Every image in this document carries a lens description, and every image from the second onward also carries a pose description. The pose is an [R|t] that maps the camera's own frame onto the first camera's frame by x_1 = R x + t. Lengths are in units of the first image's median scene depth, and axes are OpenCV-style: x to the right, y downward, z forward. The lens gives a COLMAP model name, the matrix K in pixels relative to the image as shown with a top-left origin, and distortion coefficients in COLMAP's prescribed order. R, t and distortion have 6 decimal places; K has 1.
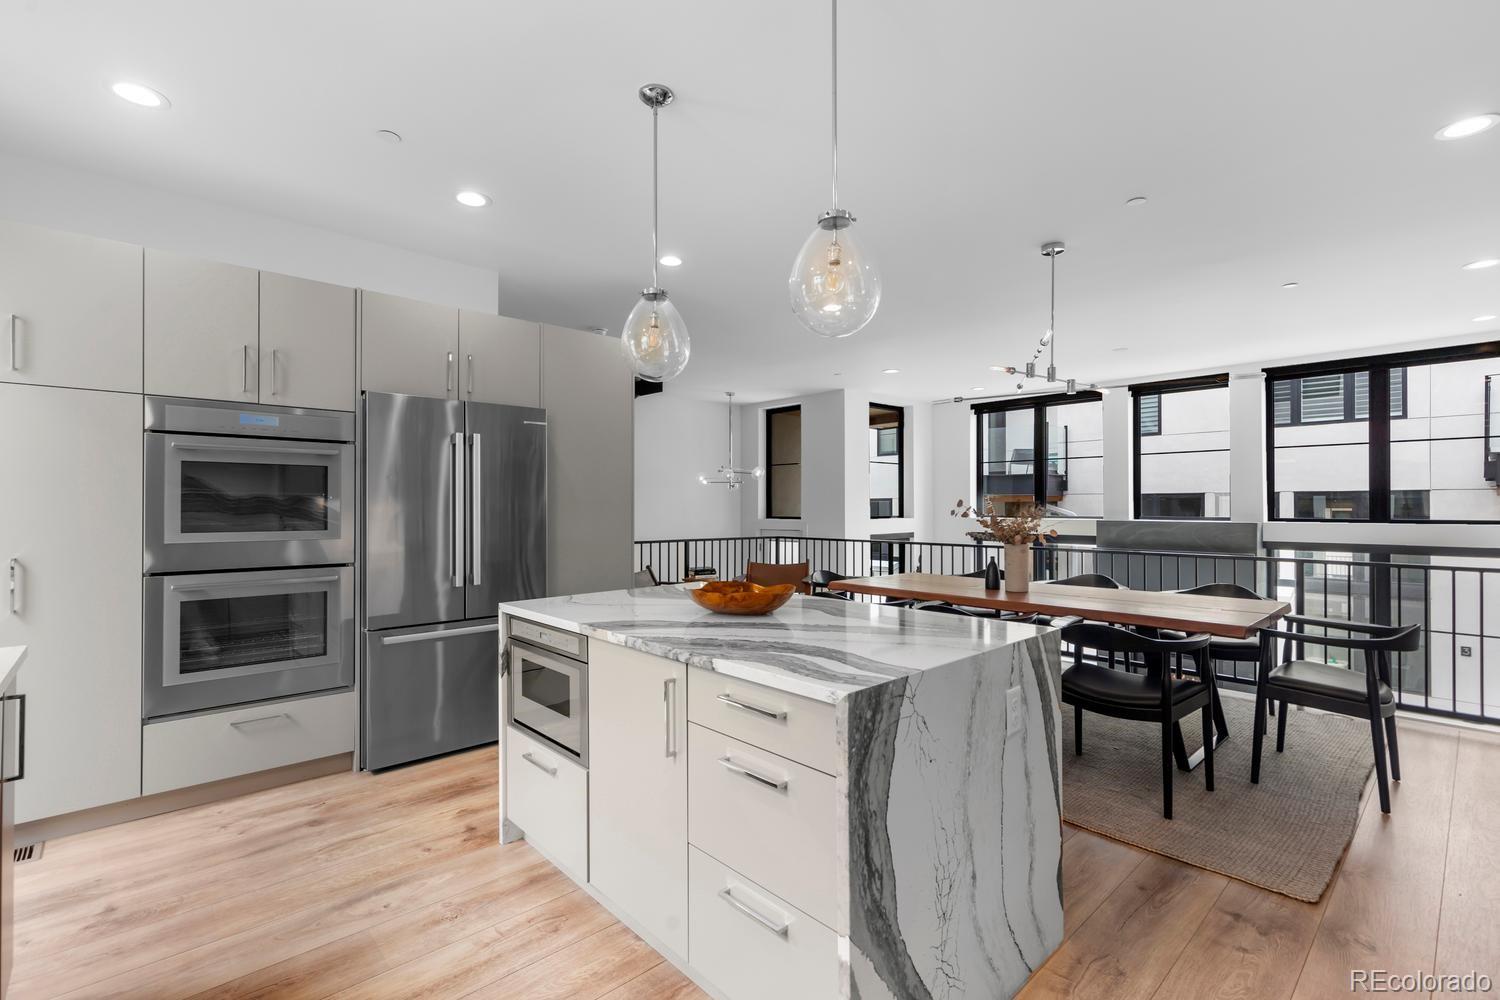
lens RADIAL K [[684.2, 0, 742.6], [0, 684.2, 496.2], [0, 0, 1]] dist [-0.001475, -0.000614]
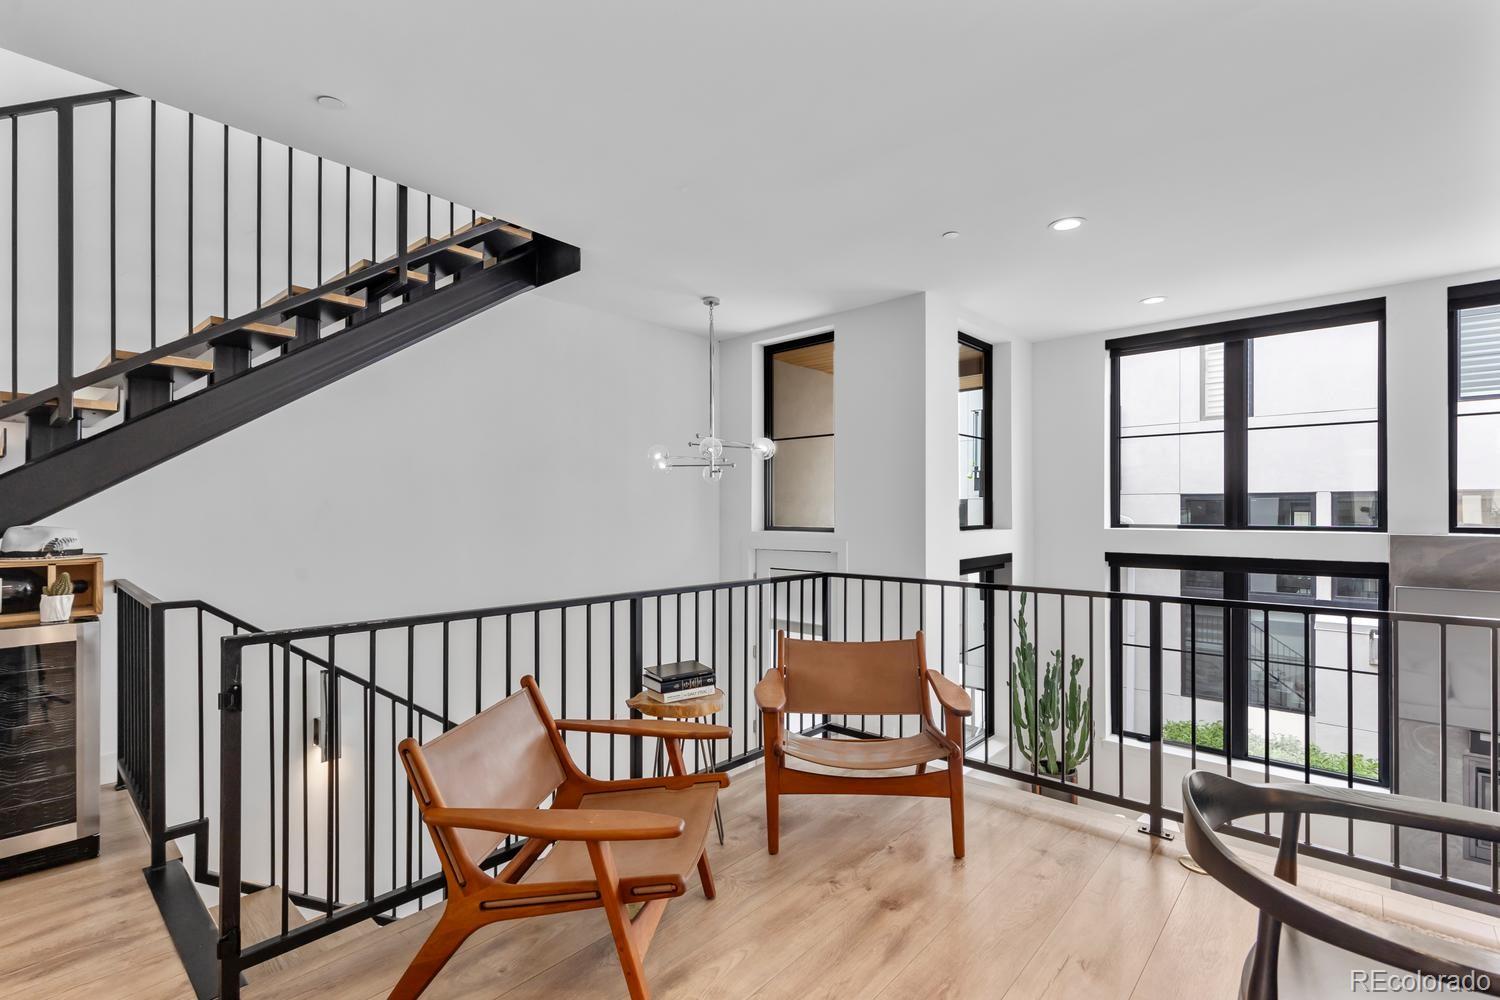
lens RADIAL K [[684.2, 0, 738.1], [0, 684.2, 504.3], [0, 0, 1]] dist [-0.001475, -0.000614]
pose [[0.995887, -0.000640, 0.090602, -0.050314], [0.000403, 0.999996, 0.002635, 0.009552], [-0.090604, -0.002588, 0.995884, 0.517002]]
